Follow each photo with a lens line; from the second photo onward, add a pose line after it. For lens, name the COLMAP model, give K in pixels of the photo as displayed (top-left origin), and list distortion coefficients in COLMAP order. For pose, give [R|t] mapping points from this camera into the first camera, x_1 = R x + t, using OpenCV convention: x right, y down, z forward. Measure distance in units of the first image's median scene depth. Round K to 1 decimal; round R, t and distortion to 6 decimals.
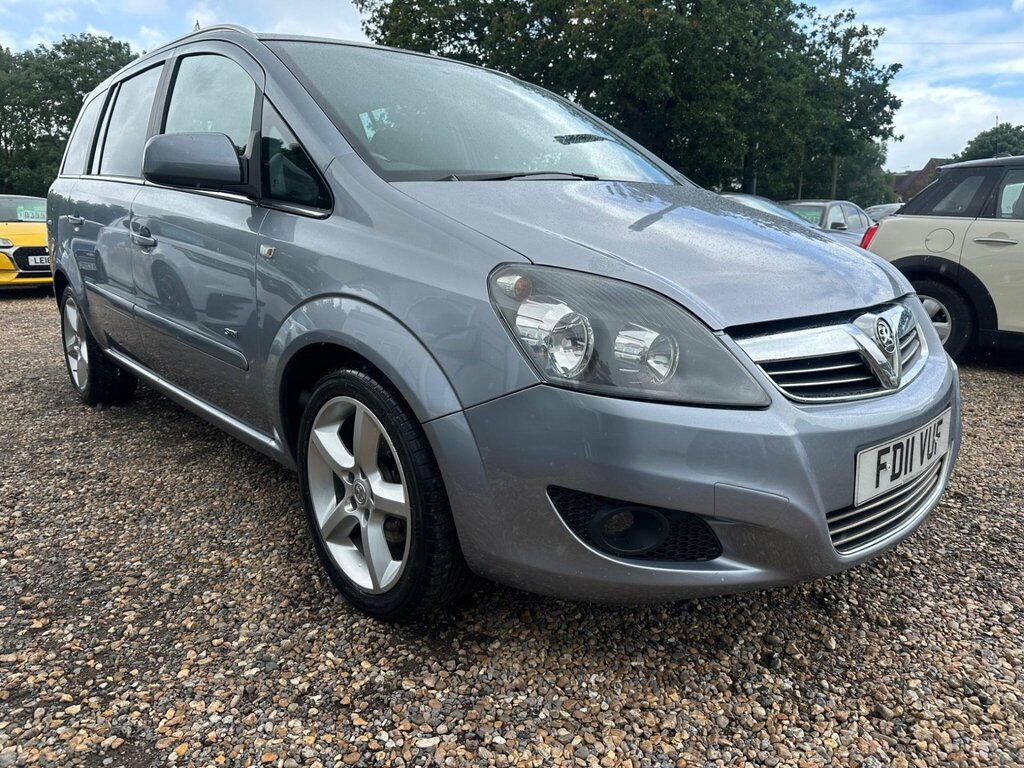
lens RADIAL K [[722.3, 0, 512.0], [0, 722.3, 384.0], [0, 0, 1]] dist [0.007125, -0.008018]
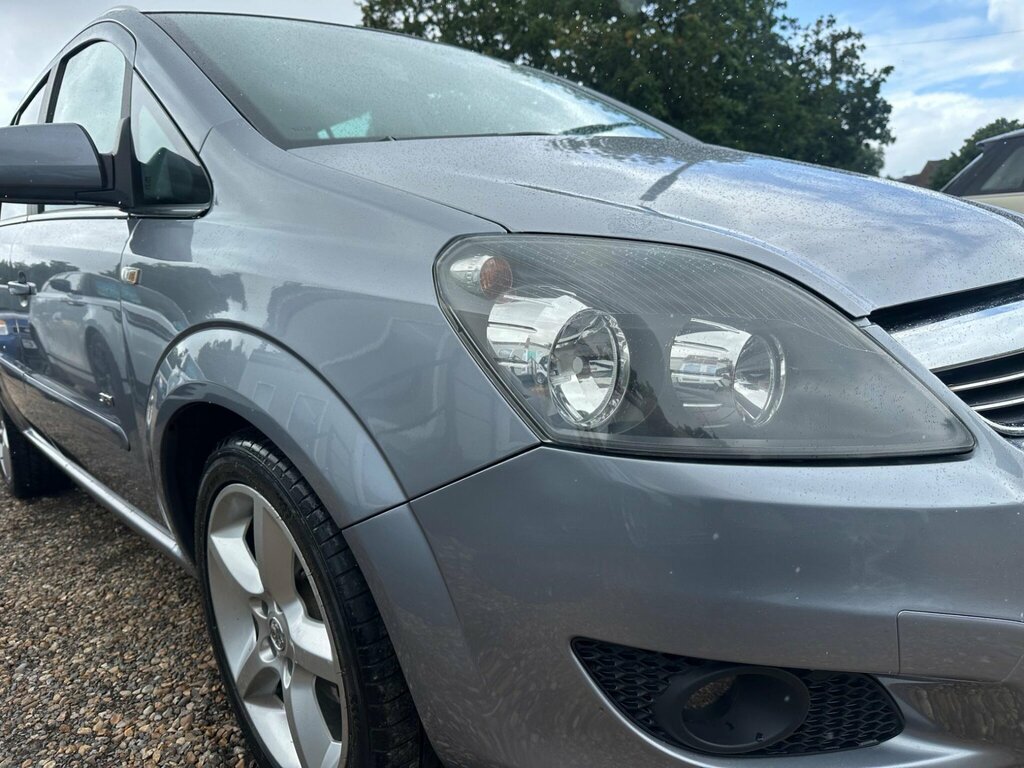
lens RADIAL K [[696.7, 0, 527.9], [0, 696.7, 406.7], [0, 0, 1]] dist [-0.002902, -0.004510]
pose [[0.996199, -0.087099, 0.000908, 0.025591], [0.087098, 0.995941, -0.022694, -0.013999], [0.001072, 0.022687, 0.999742, 0.384008]]
